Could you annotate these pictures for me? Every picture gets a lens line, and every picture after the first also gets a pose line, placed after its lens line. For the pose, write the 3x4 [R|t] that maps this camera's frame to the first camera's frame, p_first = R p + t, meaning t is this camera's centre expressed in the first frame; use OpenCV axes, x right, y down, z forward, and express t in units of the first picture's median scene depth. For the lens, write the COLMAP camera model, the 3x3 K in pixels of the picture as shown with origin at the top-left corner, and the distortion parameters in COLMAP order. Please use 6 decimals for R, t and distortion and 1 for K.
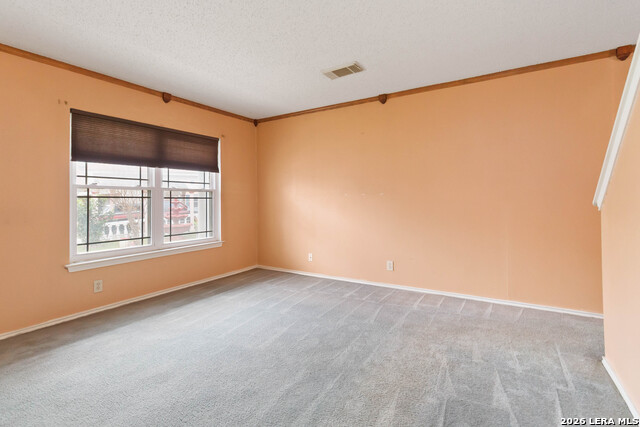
lens RADIAL K [[308.1, 0, 314.8], [0, 308.1, 196.8], [0, 0, 1]] dist [0.004241, 0.000027]
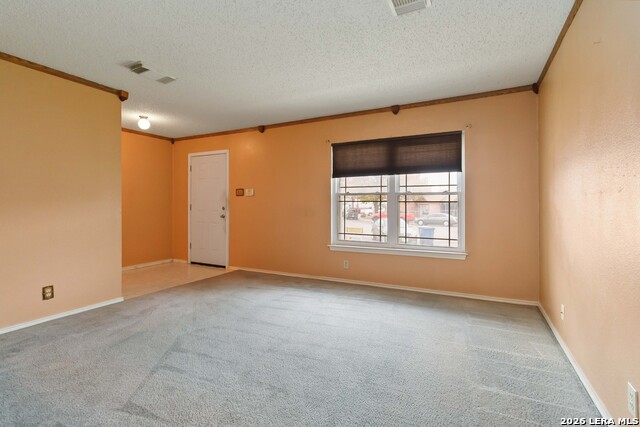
lens RADIAL K [[308.1, 0, 312.5], [0, 308.1, 202.9], [0, 0, 1]] dist [0.004241, 0.000027]
pose [[0.091880, -0.006472, -0.995749, 0.574267], [0.002016, 0.999978, -0.006313, 0.013564], [0.995768, -0.001427, 0.091891, 0.610454]]
